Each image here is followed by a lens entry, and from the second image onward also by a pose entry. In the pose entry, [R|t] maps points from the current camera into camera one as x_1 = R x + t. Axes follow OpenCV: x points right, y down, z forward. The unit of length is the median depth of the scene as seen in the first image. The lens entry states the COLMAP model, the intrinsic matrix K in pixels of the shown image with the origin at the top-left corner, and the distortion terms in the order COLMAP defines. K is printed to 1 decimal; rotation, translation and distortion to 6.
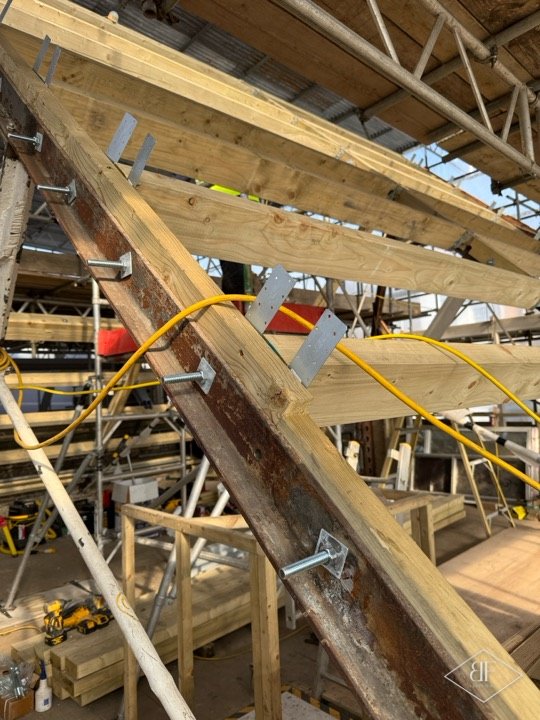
lens RADIAL K [[506.6, 0, 270.0], [0, 506.6, 360.0], [0, 0, 1]] dist [0.008280, -0.002220]
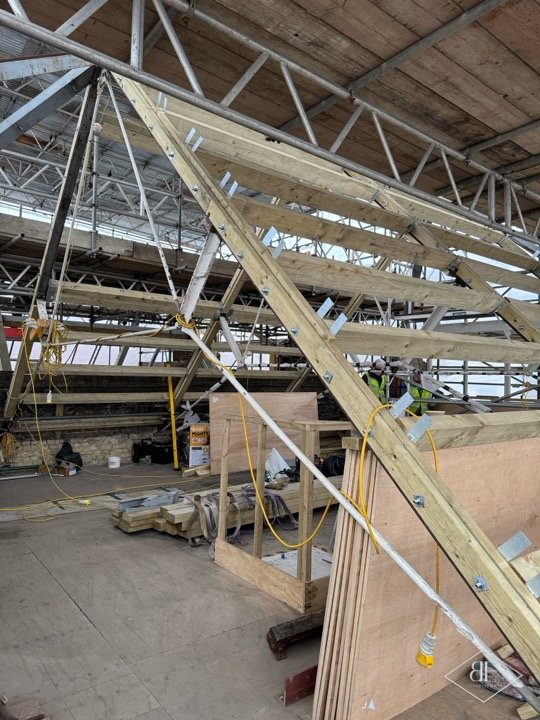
lens RADIAL K [[506.6, 0, 270.0], [0, 506.6, 360.0], [0, 0, 1]] dist [0.008280, -0.002220]
pose [[0.994119, 0.072437, -0.080495, -0.020912], [-0.069686, 0.996902, 0.036477, 0.037716], [0.082888, -0.030653, 0.996087, -0.738177]]
